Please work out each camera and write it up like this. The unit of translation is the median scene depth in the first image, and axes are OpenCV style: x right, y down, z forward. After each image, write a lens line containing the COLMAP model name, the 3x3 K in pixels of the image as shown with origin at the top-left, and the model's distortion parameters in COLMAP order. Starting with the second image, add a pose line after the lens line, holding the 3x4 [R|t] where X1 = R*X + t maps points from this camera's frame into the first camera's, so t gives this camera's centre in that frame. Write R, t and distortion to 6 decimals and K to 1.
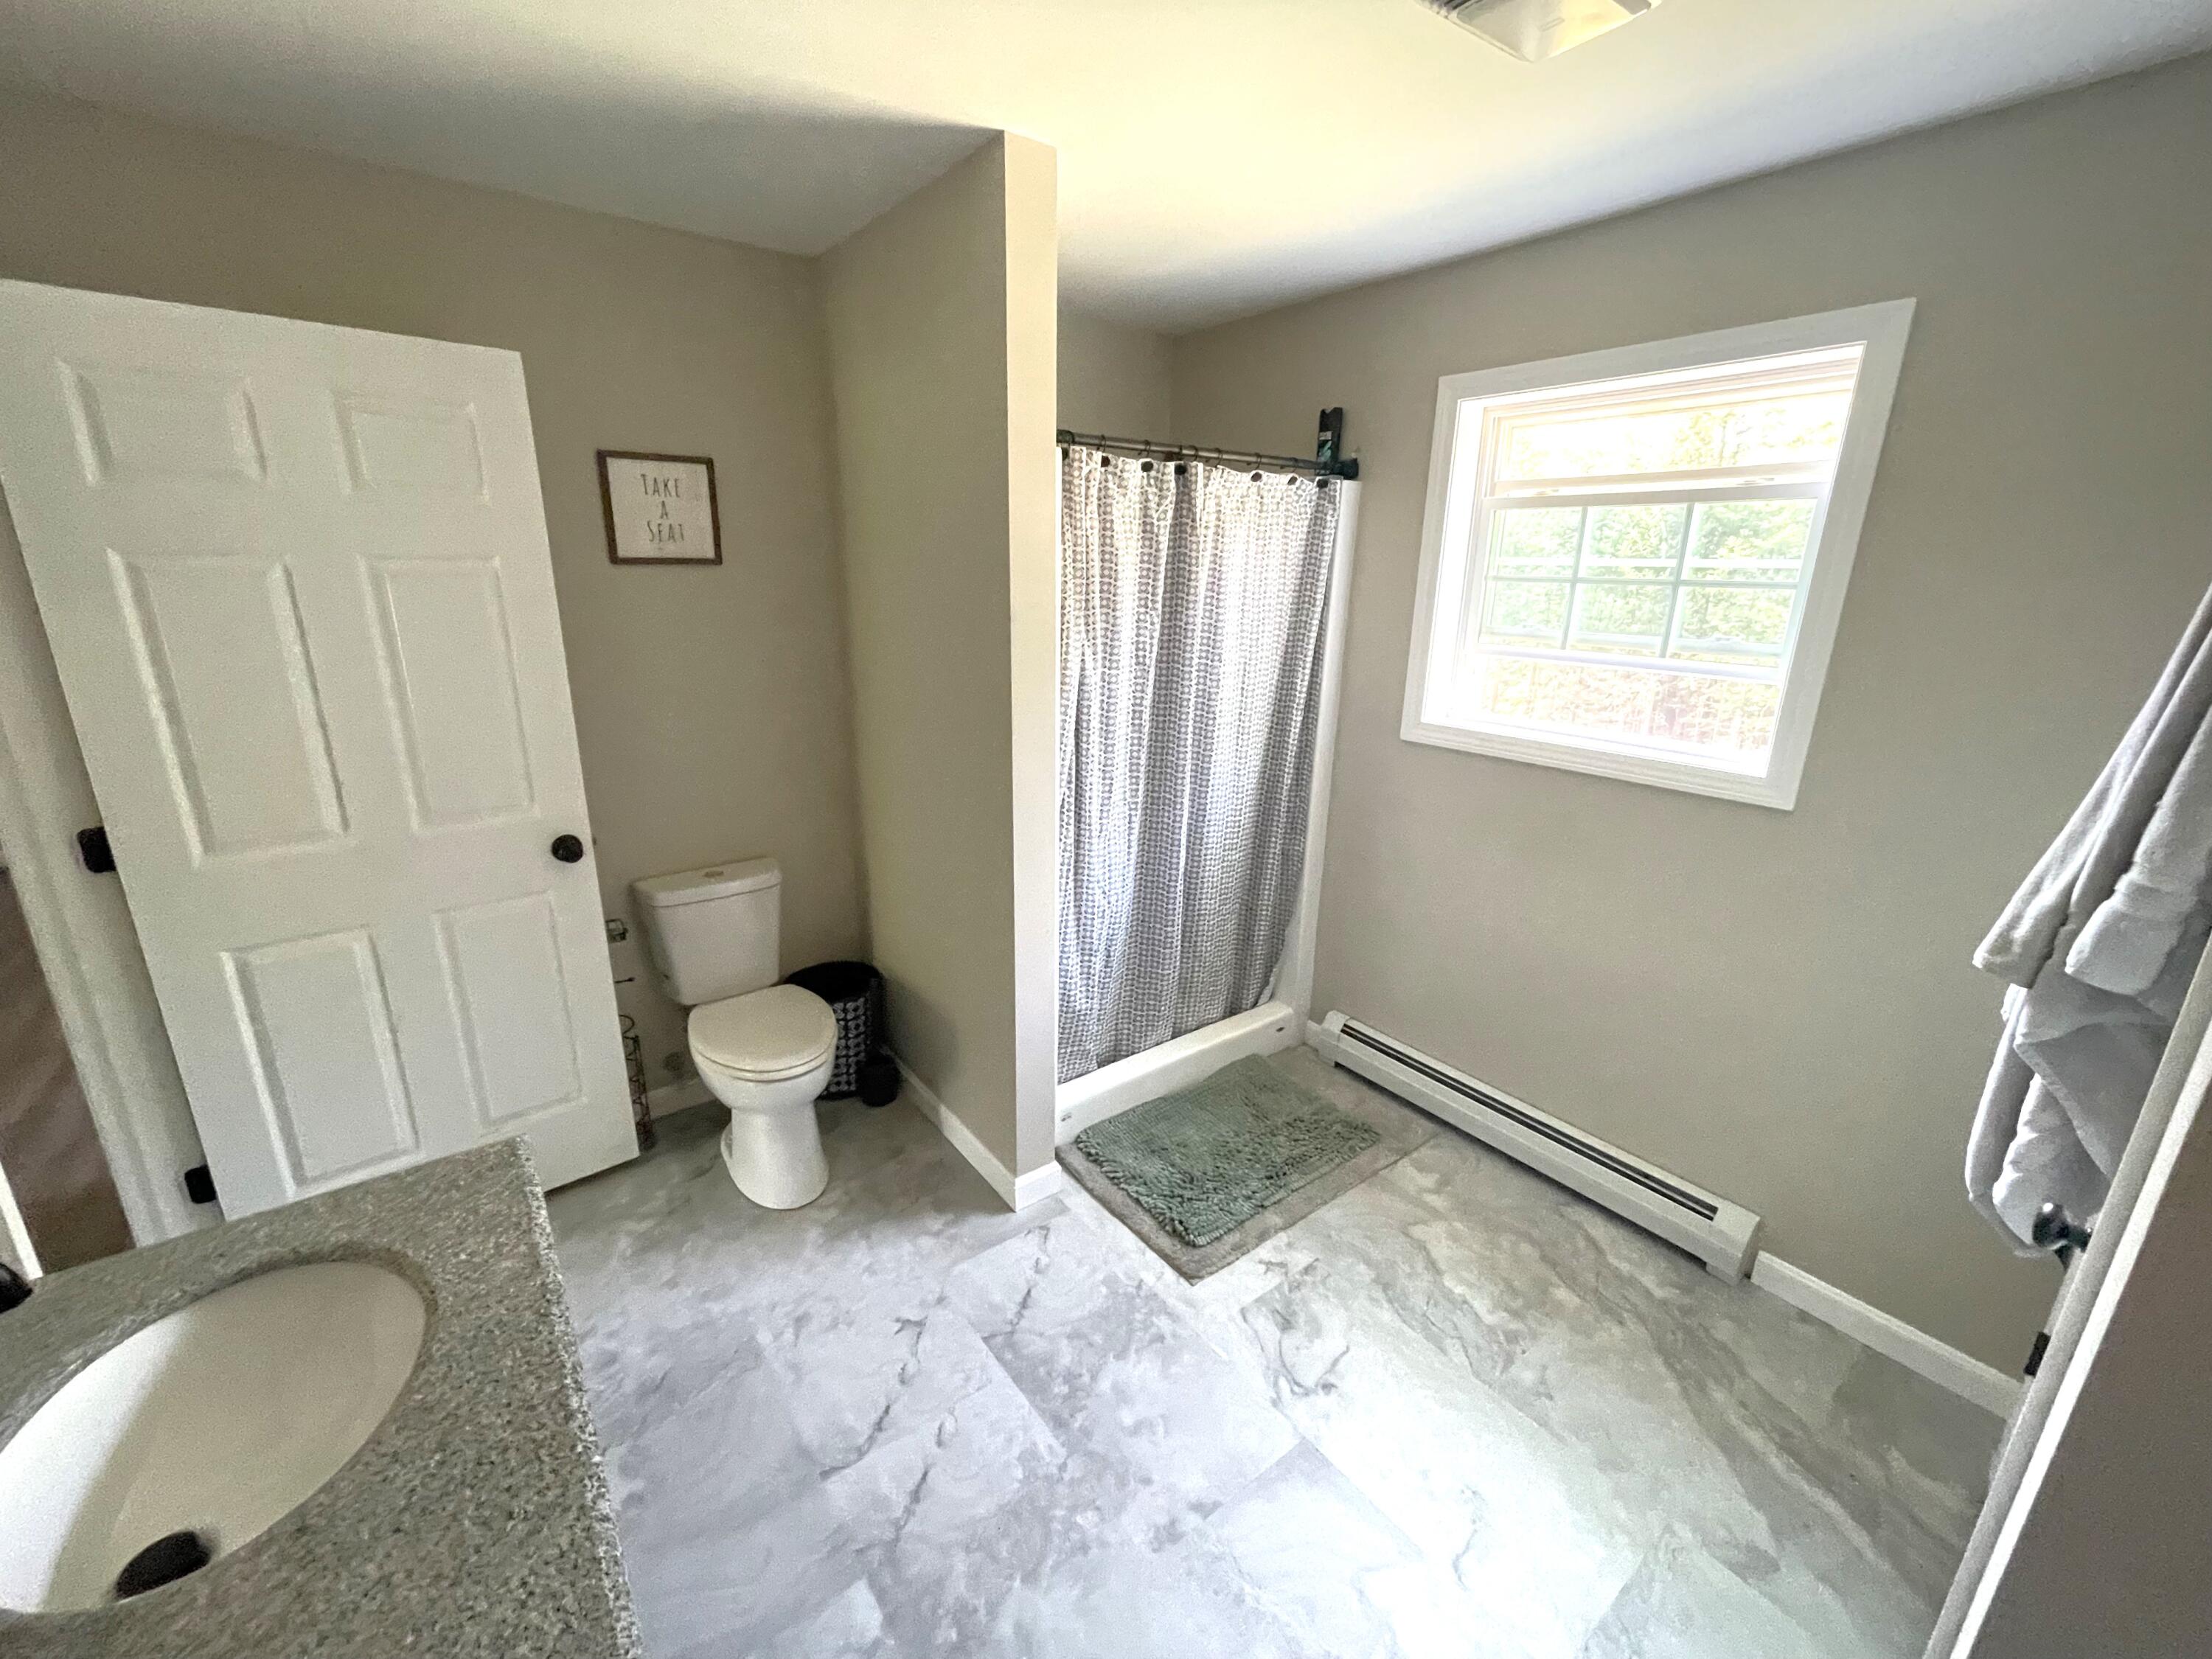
lens RADIAL K [[901.0, 0, 1101.0], [0, 901.0, 828.2], [0, 0, 1]] dist [0.001194, 0.000871]
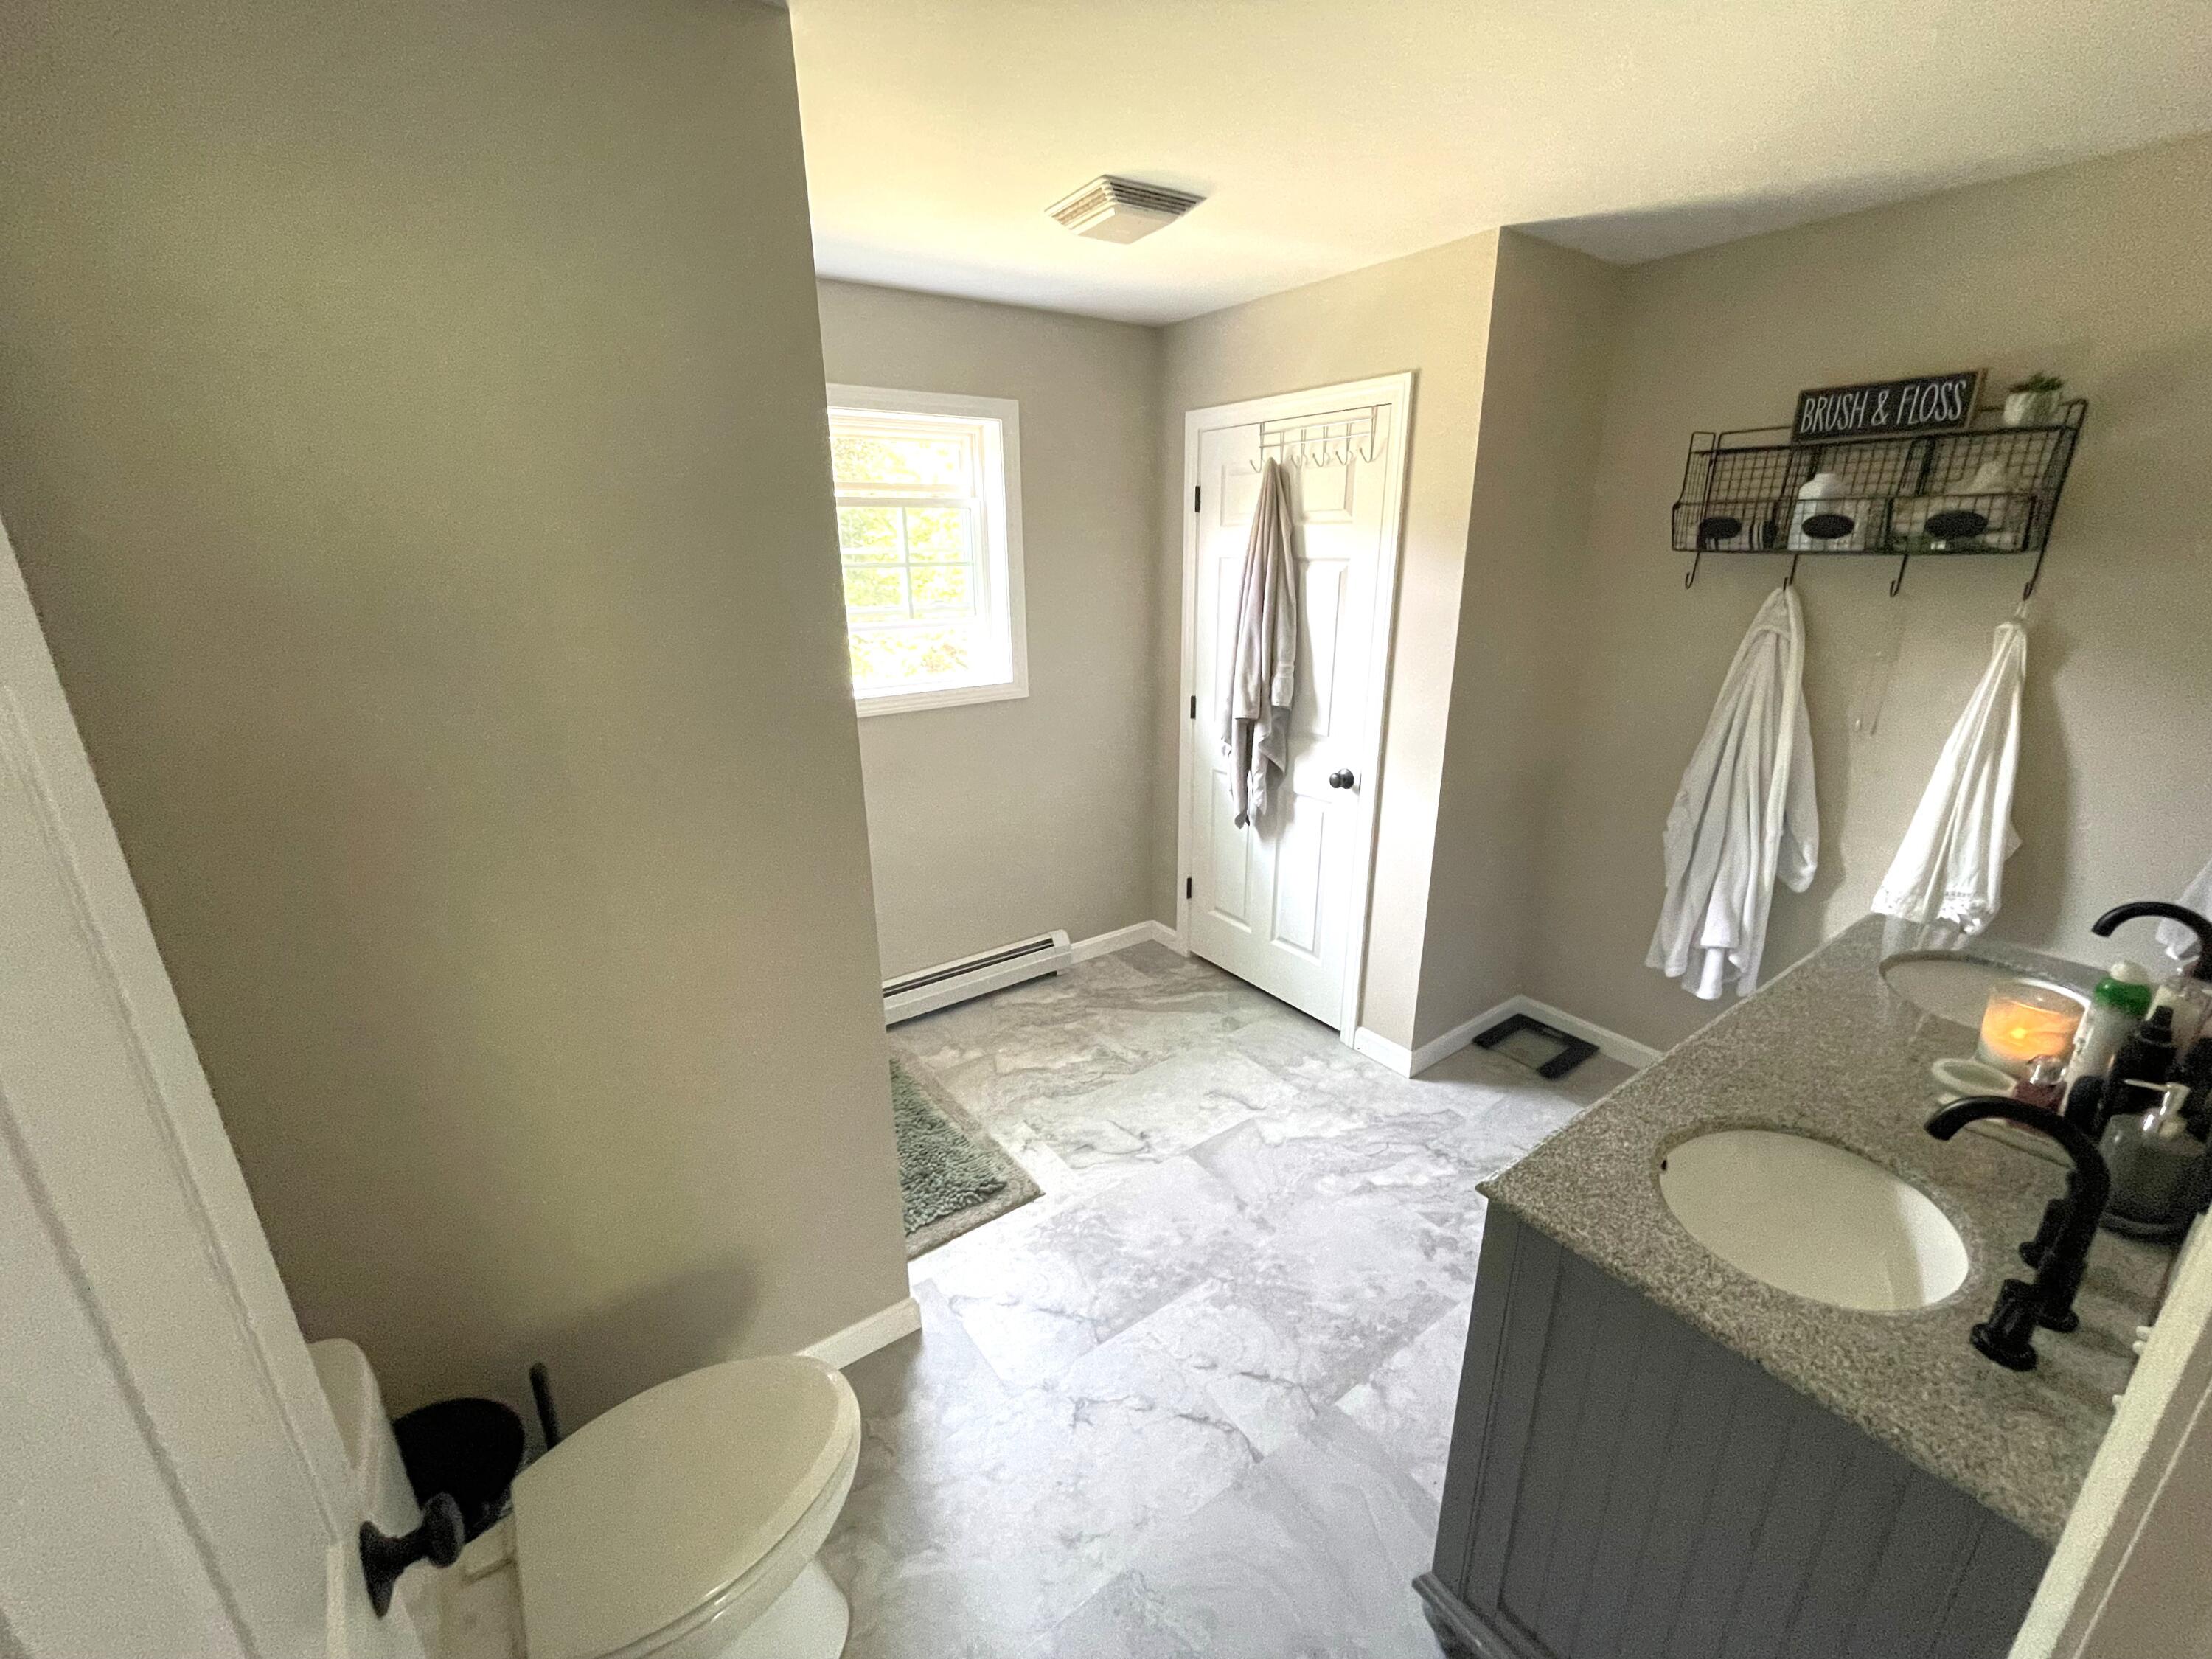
lens RADIAL K [[901.0, 0, 1095.1], [0, 901.0, 832.3], [0, 0, 1]] dist [0.001194, 0.000871]
pose [[0.027787, -0.331623, 0.943003, -0.932203], [0.284945, 0.906856, 0.310515, -0.284306], [-0.958141, 0.260076, 0.119693, 0.761823]]
